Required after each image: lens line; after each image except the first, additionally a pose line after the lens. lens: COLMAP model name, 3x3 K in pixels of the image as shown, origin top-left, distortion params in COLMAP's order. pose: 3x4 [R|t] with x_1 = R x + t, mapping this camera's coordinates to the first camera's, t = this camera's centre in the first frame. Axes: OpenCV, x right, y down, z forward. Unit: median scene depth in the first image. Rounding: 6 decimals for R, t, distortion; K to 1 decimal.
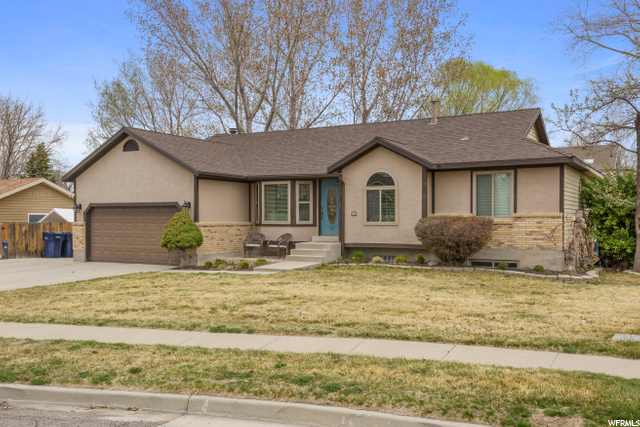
lens RADIAL K [[588.2, 0, 320.0], [0, 588.2, 213.5], [0, 0, 1]] dist [0.001456, 0.000460]
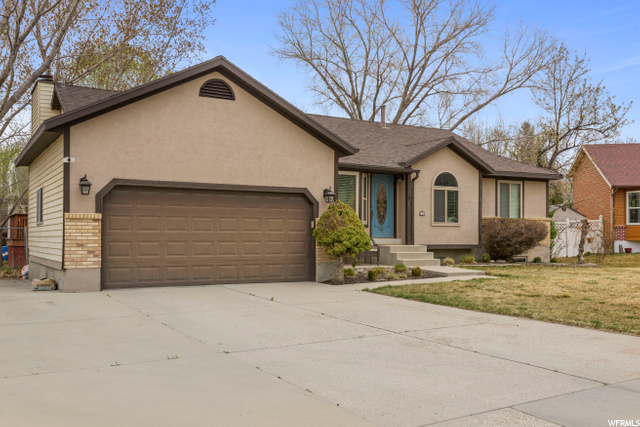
lens RADIAL K [[588.2, 0, 320.0], [0, 588.2, 213.5], [0, 0, 1]] dist [0.001456, 0.000460]
pose [[0.536378, 0.033186, 0.843325, -0.838557], [-0.010657, 0.999413, -0.032551, 0.033140], [-0.843911, 0.008472, 0.536417, 0.642971]]
